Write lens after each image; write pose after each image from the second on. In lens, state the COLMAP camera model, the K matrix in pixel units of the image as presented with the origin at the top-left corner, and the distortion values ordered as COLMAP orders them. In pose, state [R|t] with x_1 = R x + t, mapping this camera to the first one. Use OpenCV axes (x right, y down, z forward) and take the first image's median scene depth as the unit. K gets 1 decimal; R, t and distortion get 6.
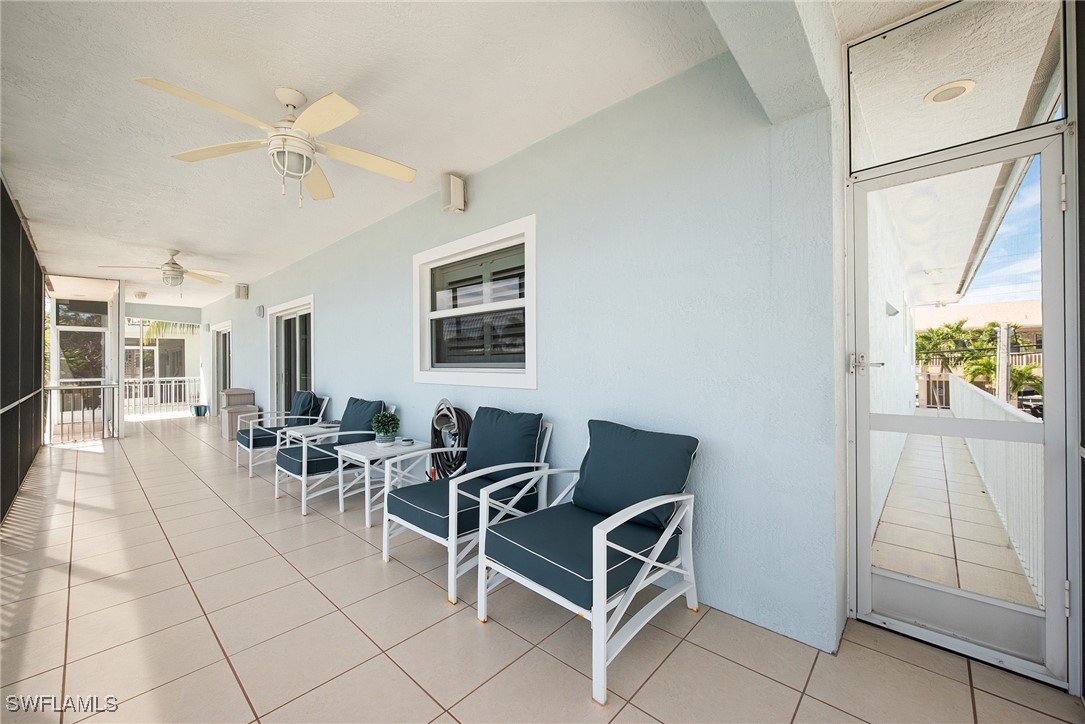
lens RADIAL K [[432.2, 0, 547.5], [0, 432.2, 358.8], [0, 0, 1]] dist [-0.000351, 0.000019]
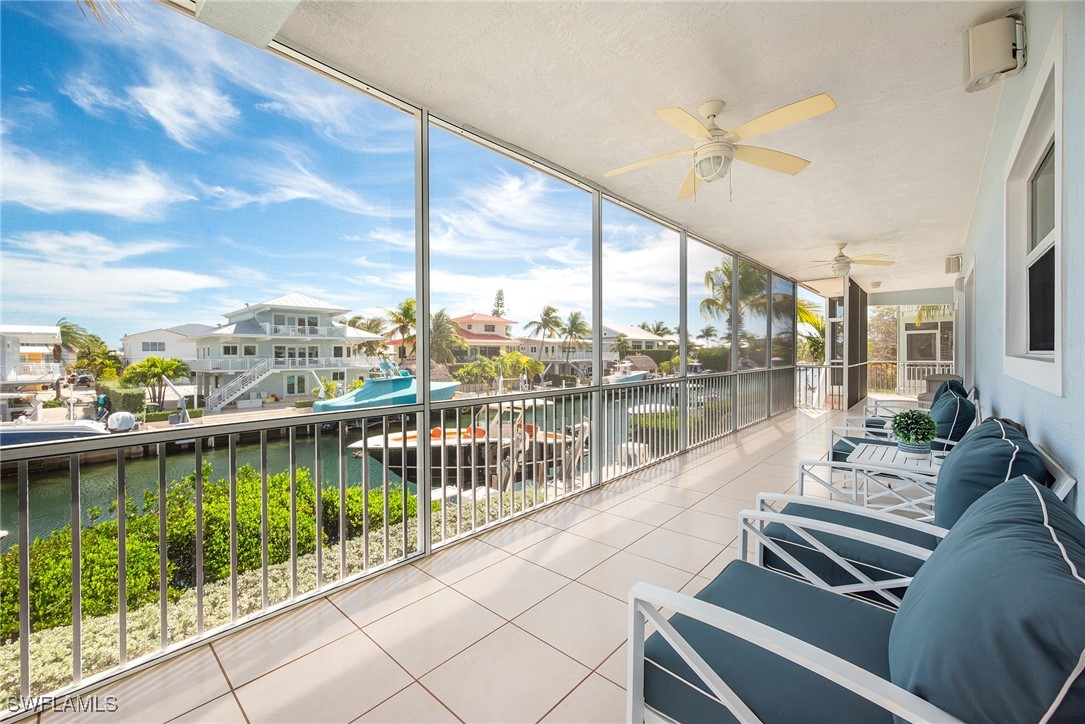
lens RADIAL K [[432.2, 0, 547.5], [0, 432.2, 358.8], [0, 0, 1]] dist [-0.000351, 0.000019]
pose [[-0.005997, 0.017192, -0.999834, 0.304106], [0.022177, 0.999609, 0.017055, 0.005419], [0.999736, -0.022071, -0.006376, 0.327659]]
